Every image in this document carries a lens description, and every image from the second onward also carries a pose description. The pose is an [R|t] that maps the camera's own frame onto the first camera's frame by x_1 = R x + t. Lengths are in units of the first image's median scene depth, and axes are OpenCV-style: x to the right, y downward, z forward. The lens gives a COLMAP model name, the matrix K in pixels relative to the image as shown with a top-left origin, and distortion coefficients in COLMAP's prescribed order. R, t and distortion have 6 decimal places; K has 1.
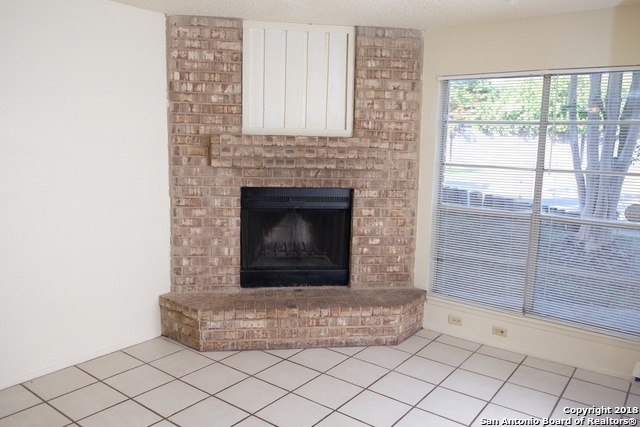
lens RADIAL K [[499.3, 0, 320.3], [0, 499.3, 215.4], [0, 0, 1]] dist [-0.026349, -0.002533]
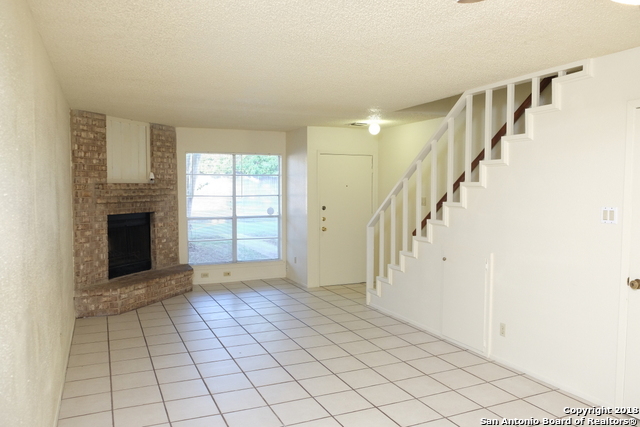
lens RADIAL K [[499.3, 0, 319.7], [0, 499.3, 213.2], [0, 0, 1]] dist [-0.026349, -0.002533]
pose [[0.487454, -0.071453, 0.870220, -1.235222], [0.139659, 0.990195, 0.003074, 0.028424], [-0.861907, 0.120036, 0.492654, -0.392483]]
